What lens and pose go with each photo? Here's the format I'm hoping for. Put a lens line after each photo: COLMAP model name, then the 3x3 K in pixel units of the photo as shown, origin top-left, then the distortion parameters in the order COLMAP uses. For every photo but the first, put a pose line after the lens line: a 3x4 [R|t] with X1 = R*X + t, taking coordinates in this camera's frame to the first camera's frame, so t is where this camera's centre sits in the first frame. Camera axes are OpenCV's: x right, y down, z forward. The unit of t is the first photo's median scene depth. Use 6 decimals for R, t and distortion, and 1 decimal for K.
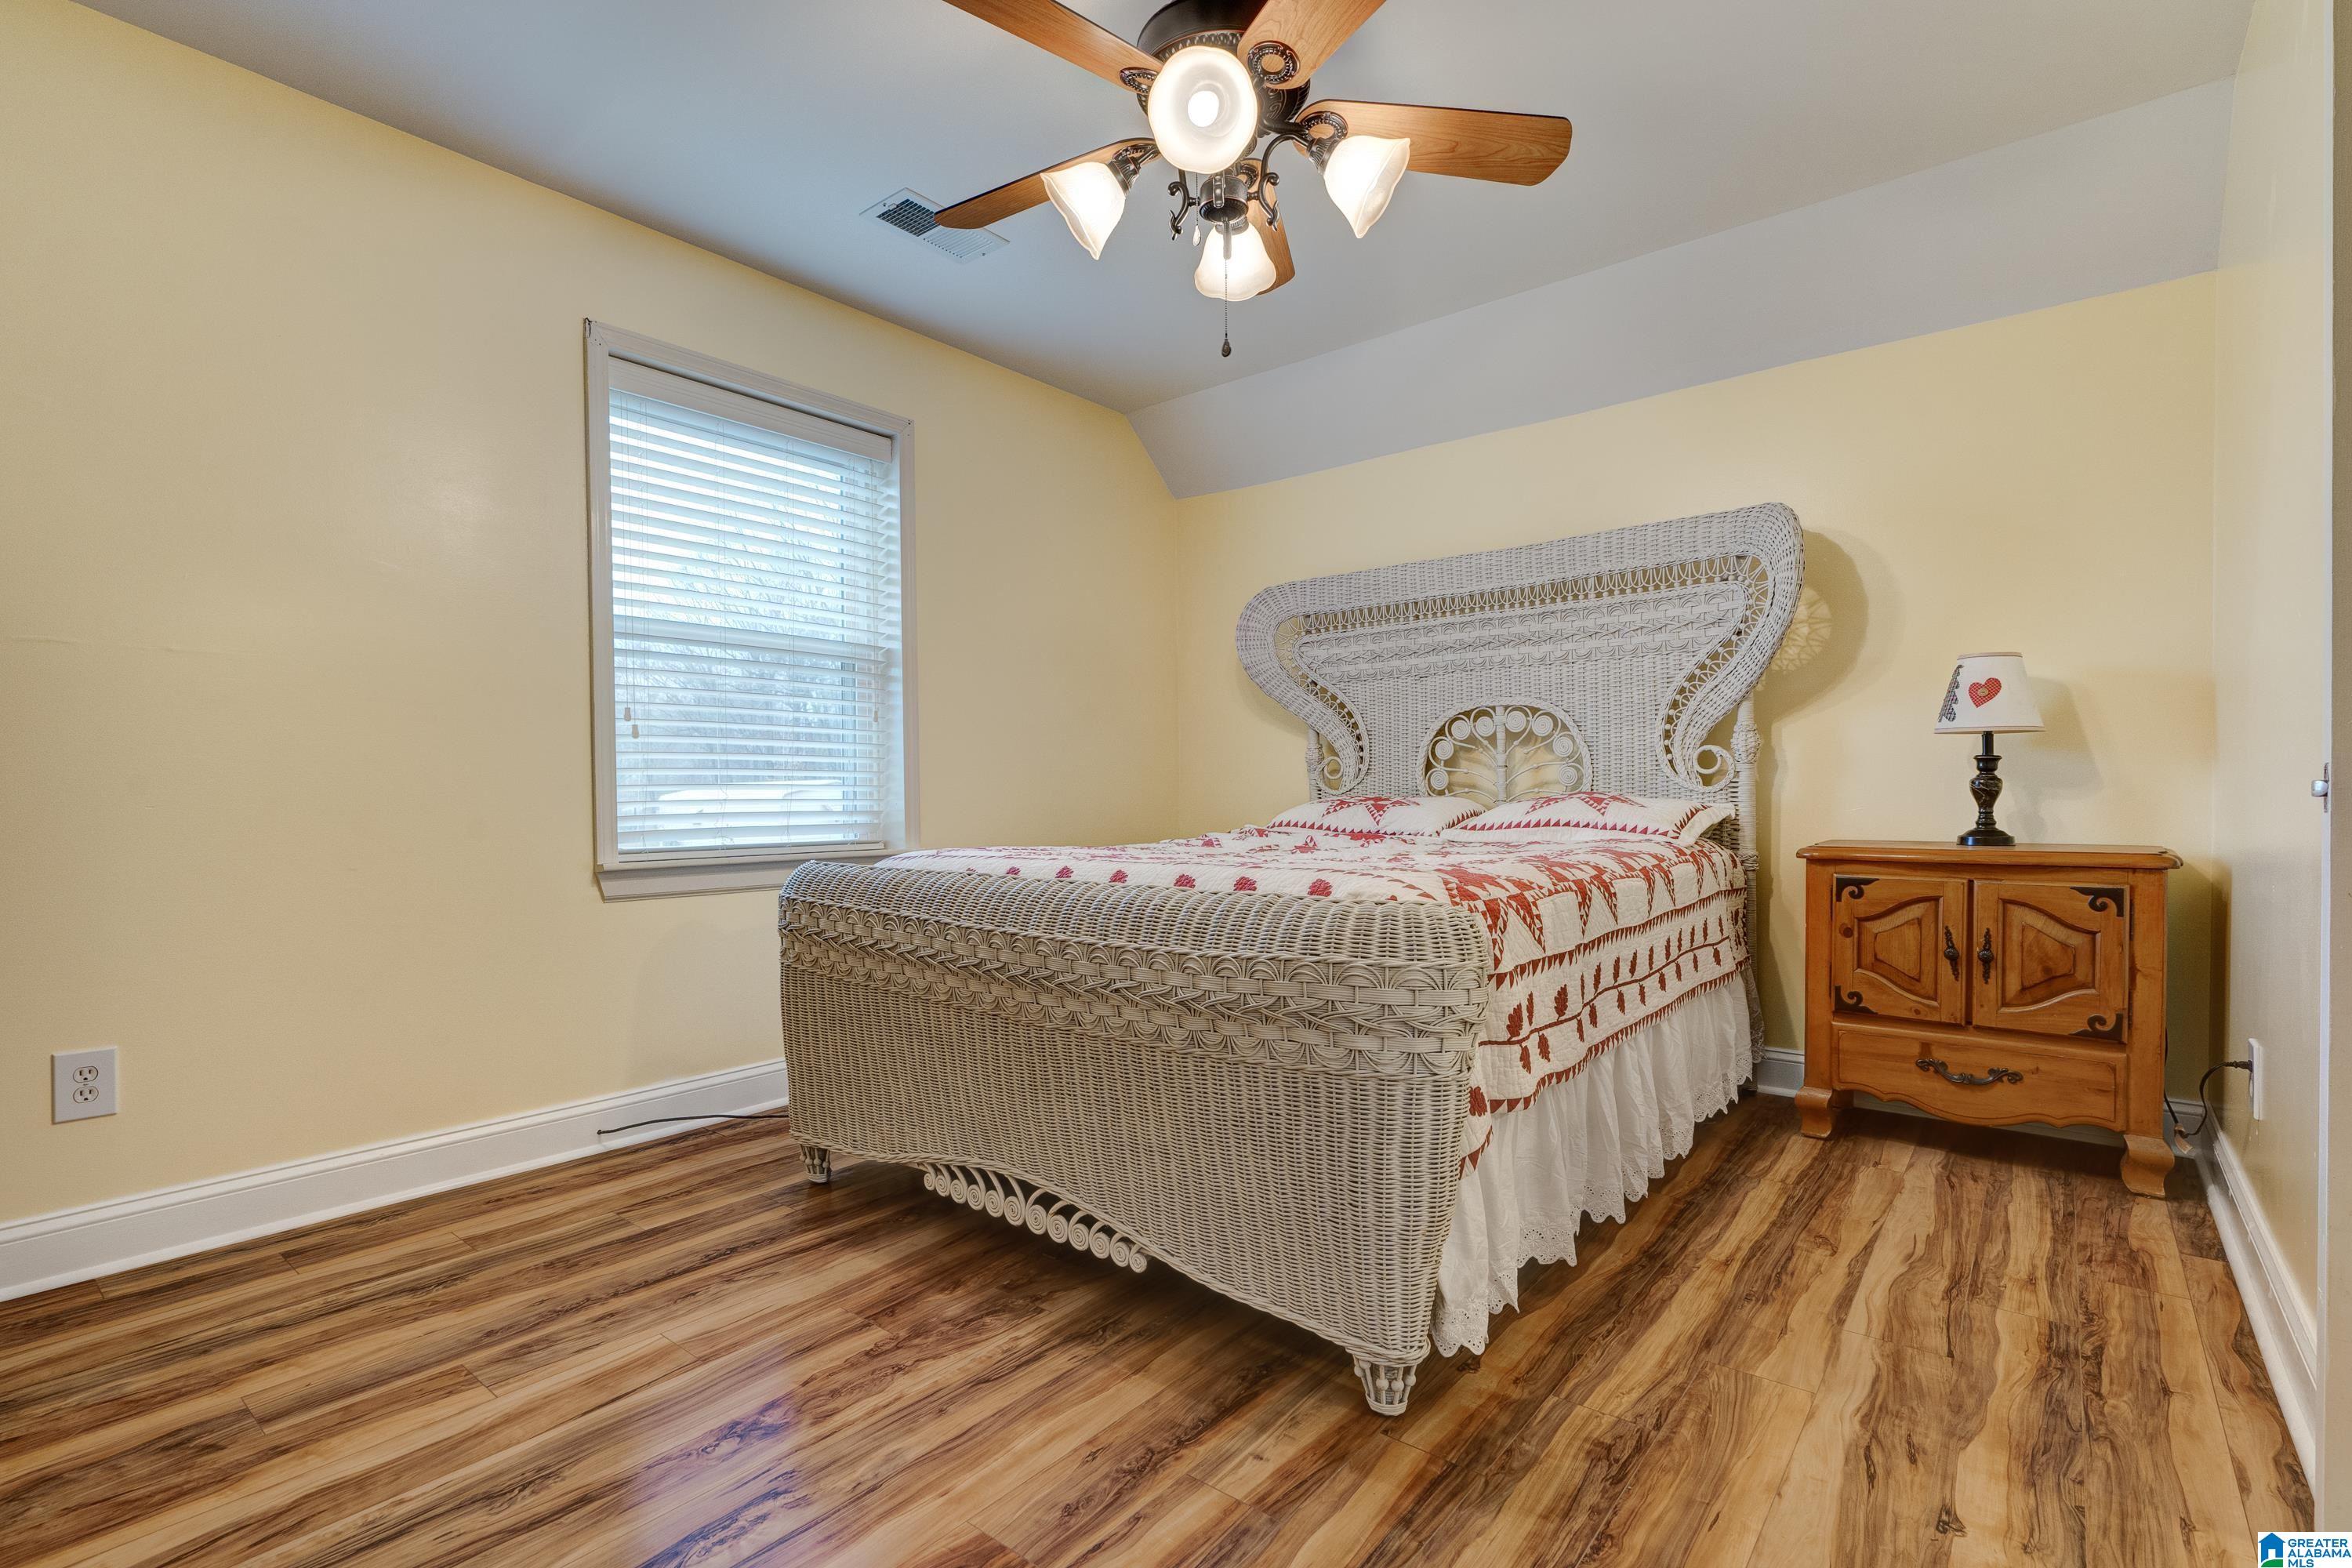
lens RADIAL K [[1072.1, 0, 1194.3], [0, 1072.1, 788.3], [0, 0, 1]] dist [-0.010905, 0.003972]
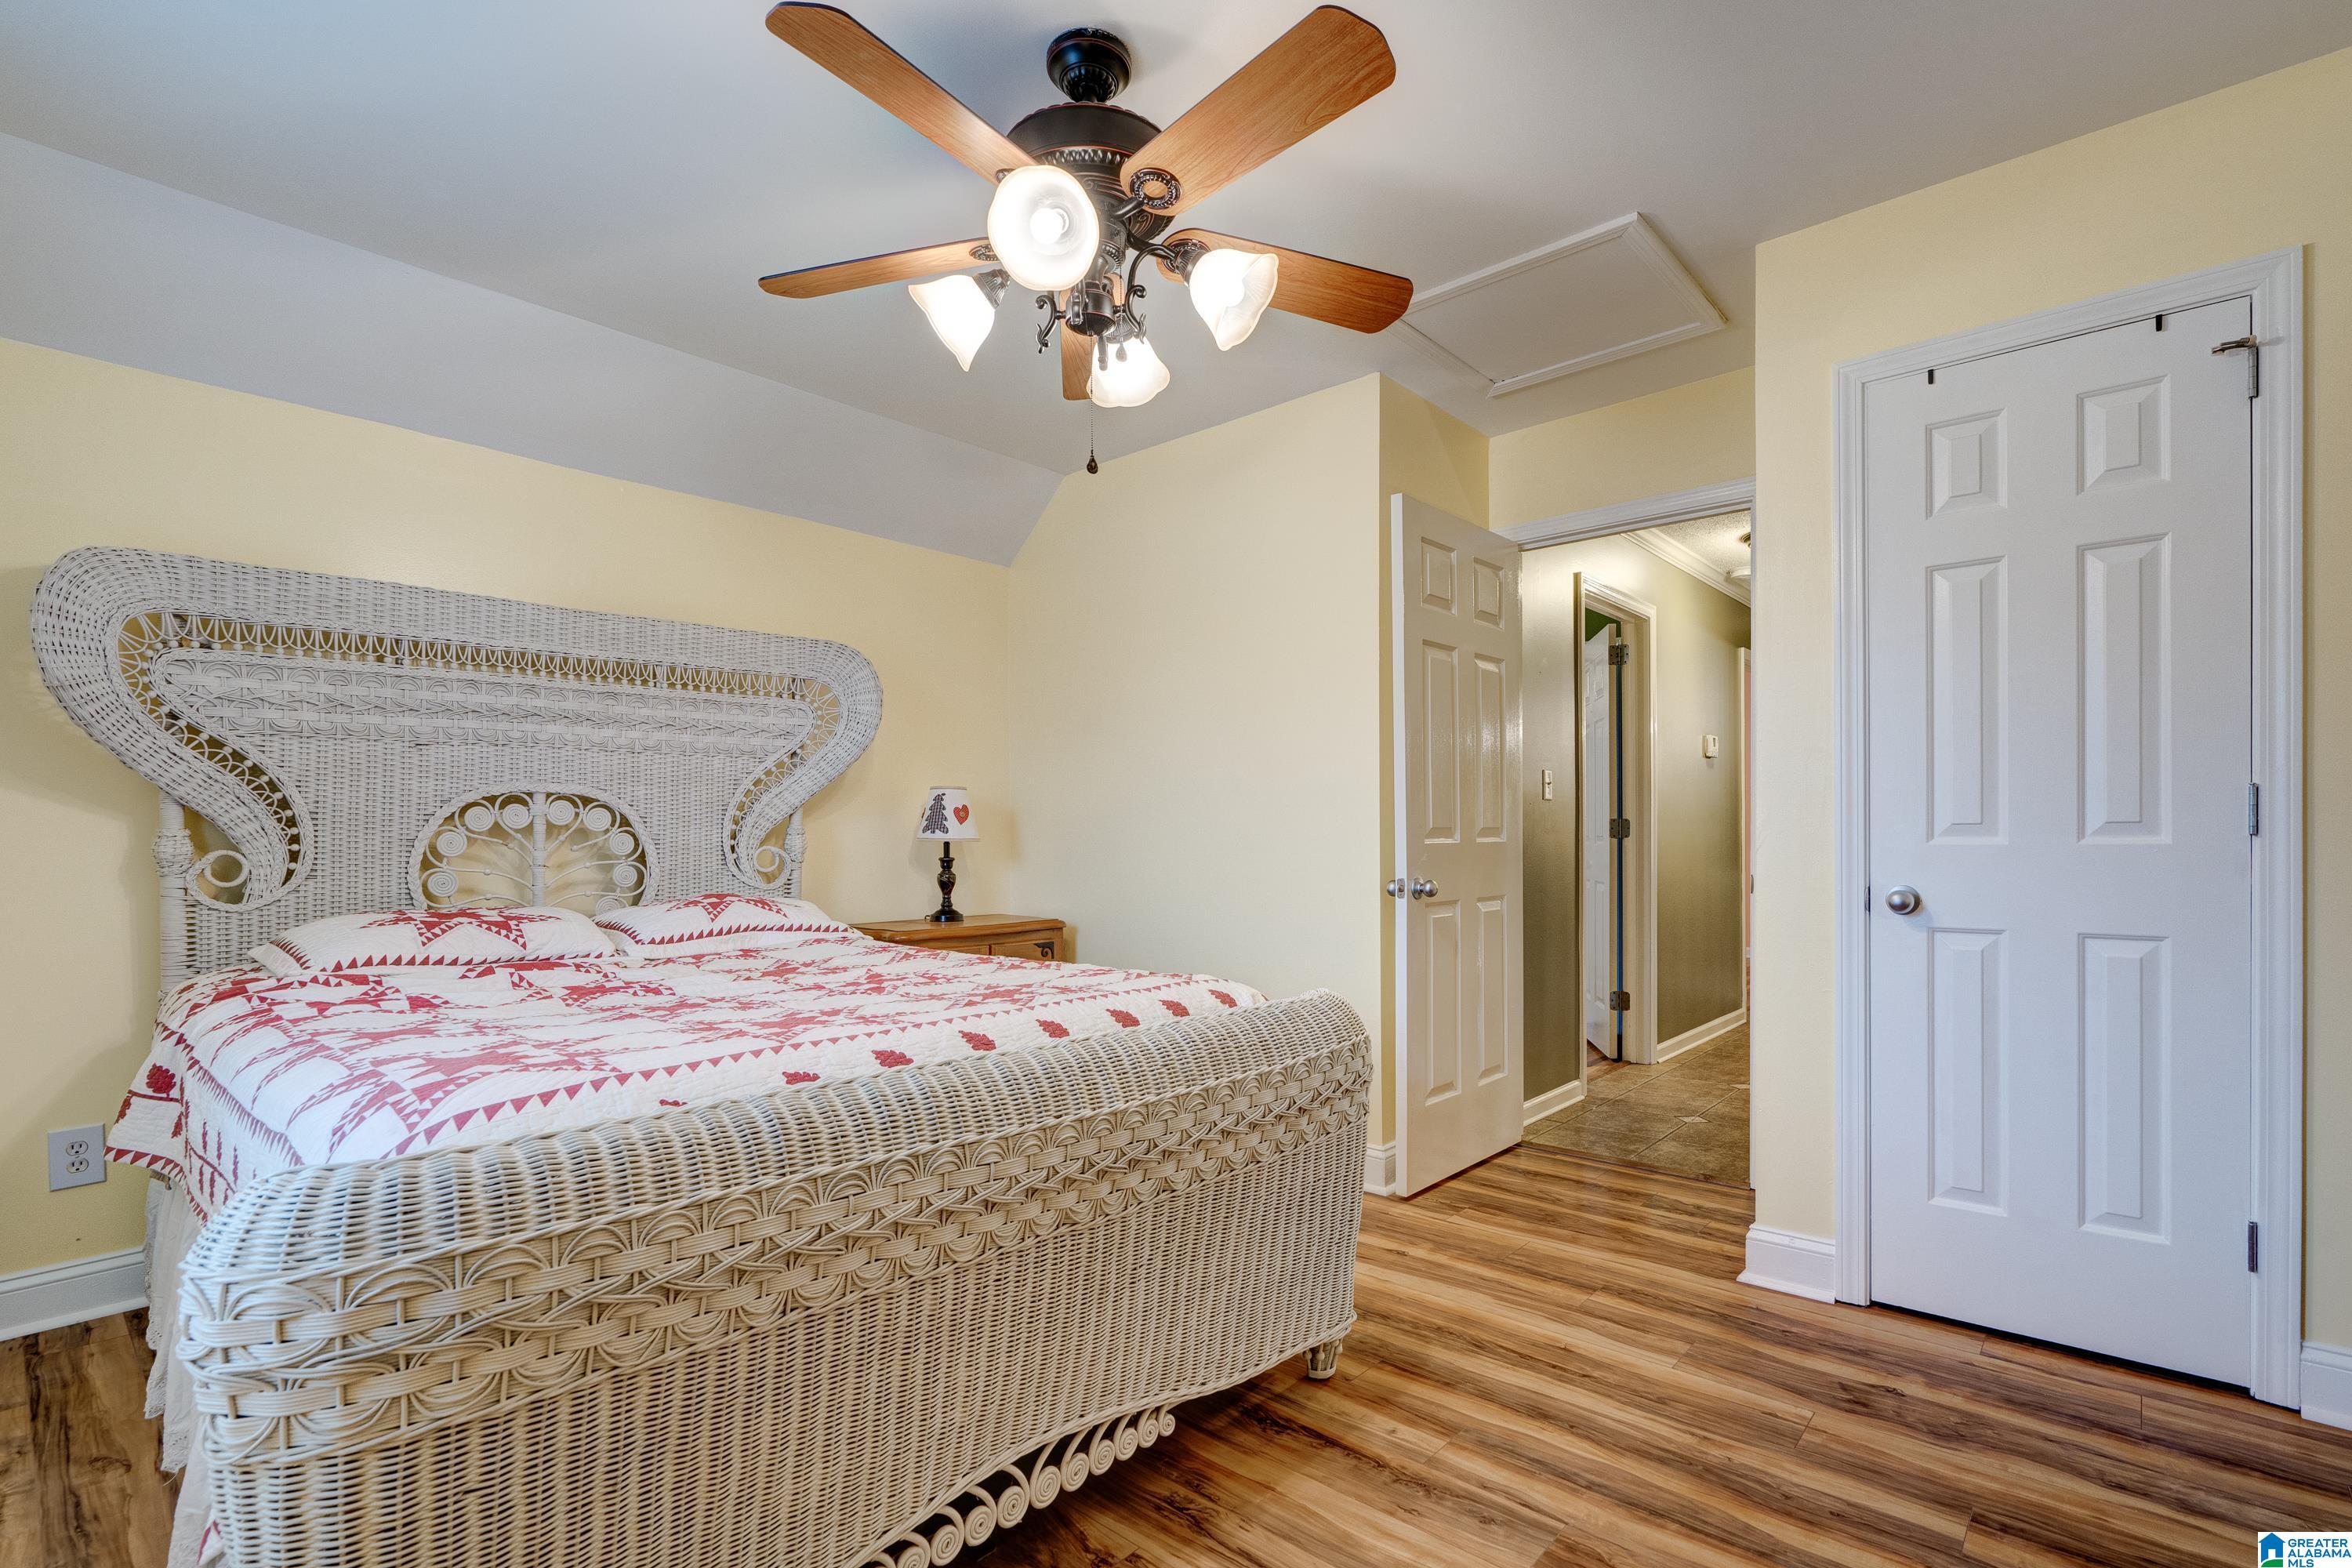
lens RADIAL K [[1072.1, 0, 1186.0], [0, 1072.1, 763.1], [0, 0, 1]] dist [-0.010905, 0.003972]
pose [[0.057042, 0.083612, 0.994864, -0.562397], [0.010861, 0.996376, -0.084362, -0.027390], [-0.998313, 0.015617, 0.055927, 0.507864]]
